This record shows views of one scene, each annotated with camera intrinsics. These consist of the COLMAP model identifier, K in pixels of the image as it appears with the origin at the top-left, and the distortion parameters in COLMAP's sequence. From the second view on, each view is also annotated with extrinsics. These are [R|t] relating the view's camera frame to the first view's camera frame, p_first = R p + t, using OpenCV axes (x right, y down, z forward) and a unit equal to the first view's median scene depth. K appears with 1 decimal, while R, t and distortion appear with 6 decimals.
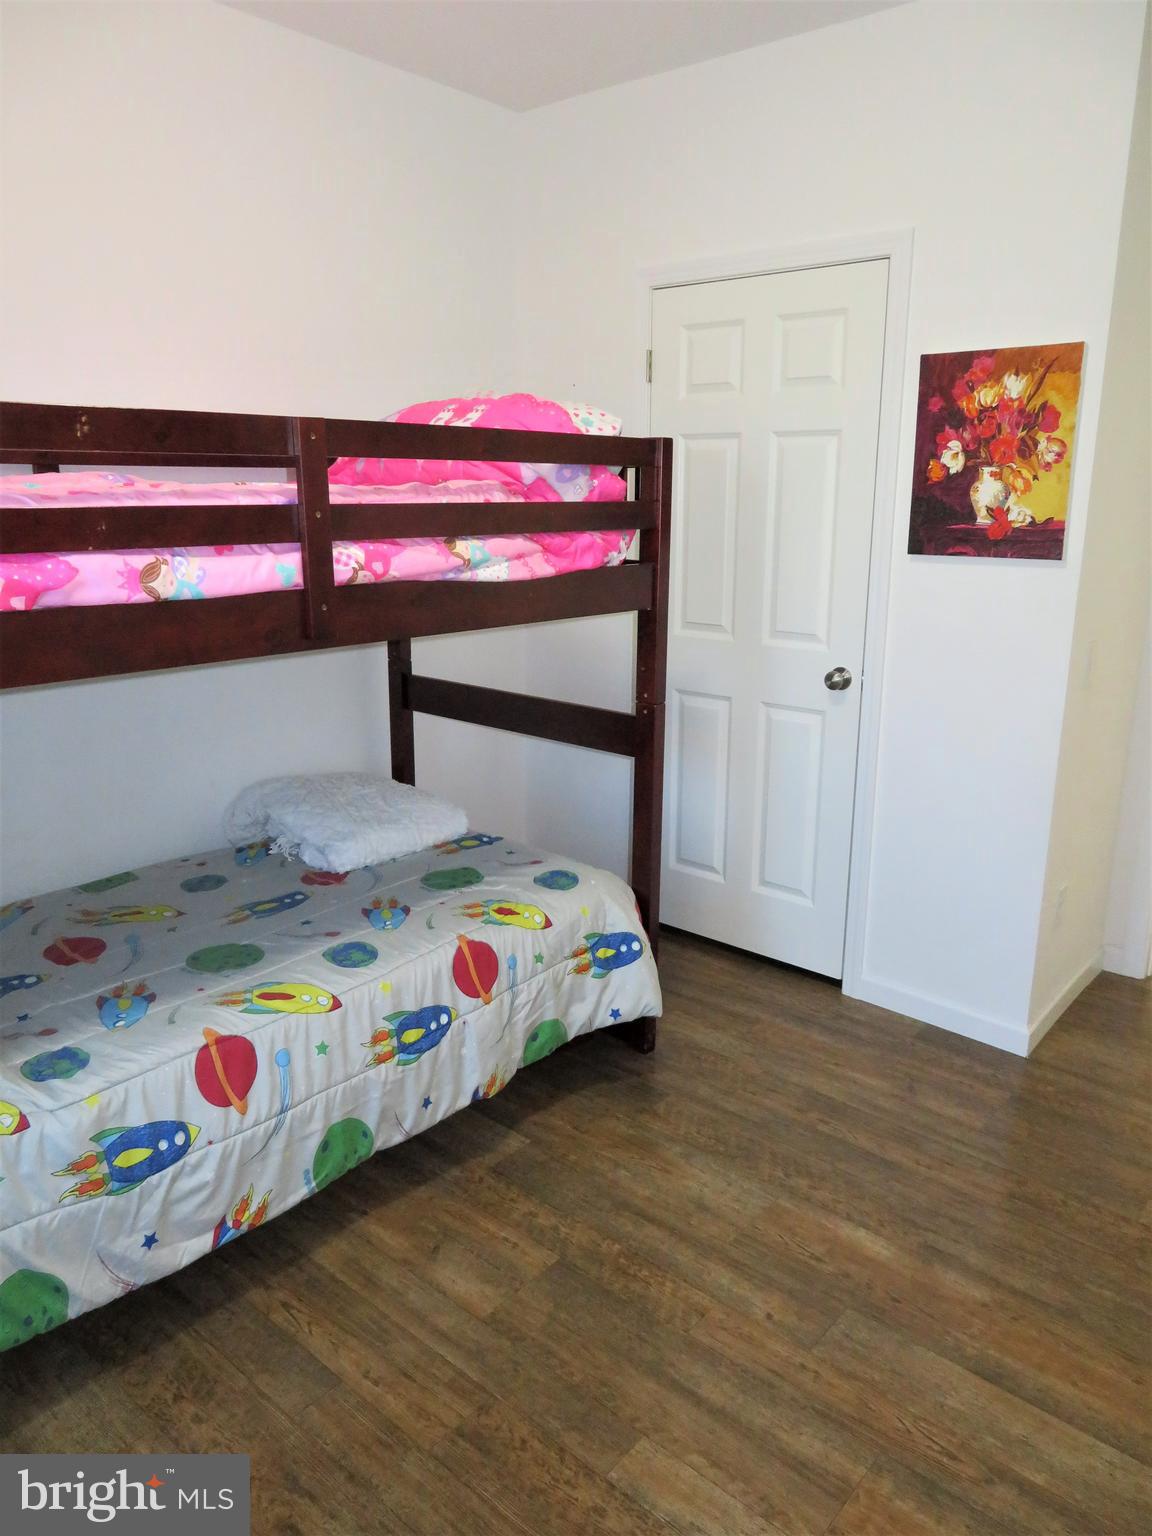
lens RADIAL K [[1101.7, 0, 576.2], [0, 1101.7, 767.3], [0, 0, 1]] dist [0.001387, 0.000283]
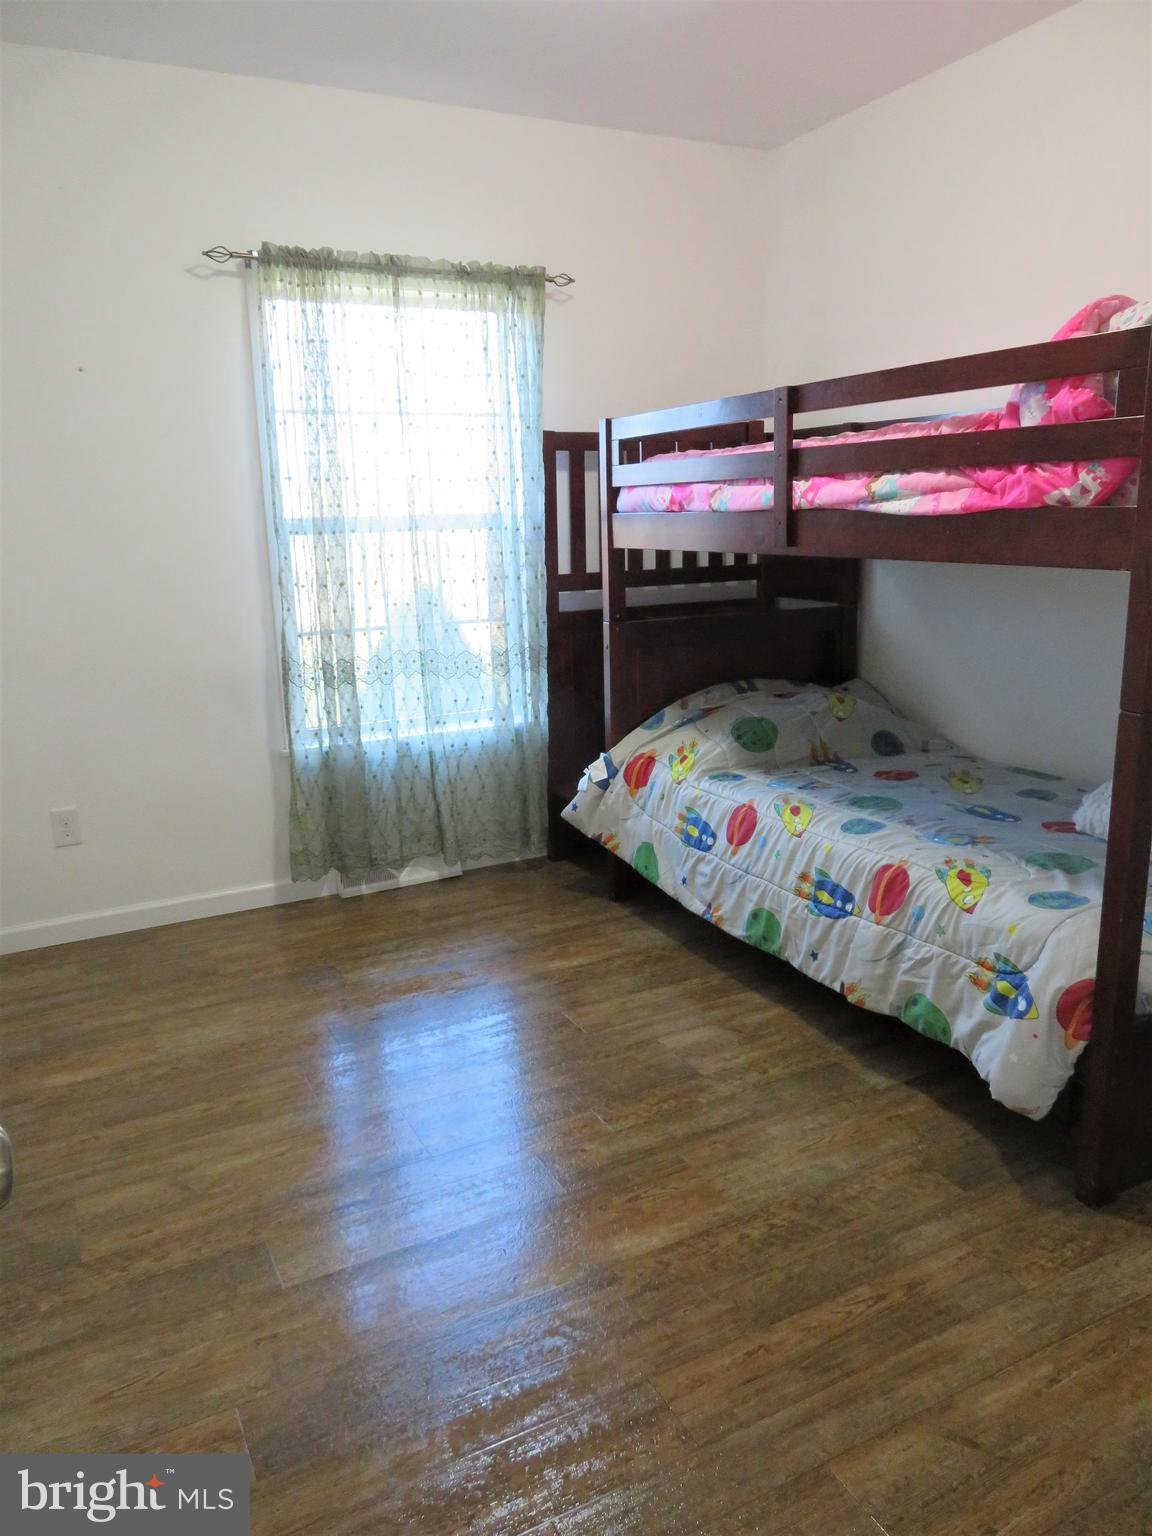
lens RADIAL K [[1101.7, 0, 565.0], [0, 1101.7, 754.1], [0, 0, 1]] dist [0.001387, 0.000283]
pose [[-0.382099, 0.203897, -0.901347, 0.983410], [-0.209700, 0.930782, 0.299452, -0.194080], [0.900014, 0.303433, -0.312894, 1.060512]]
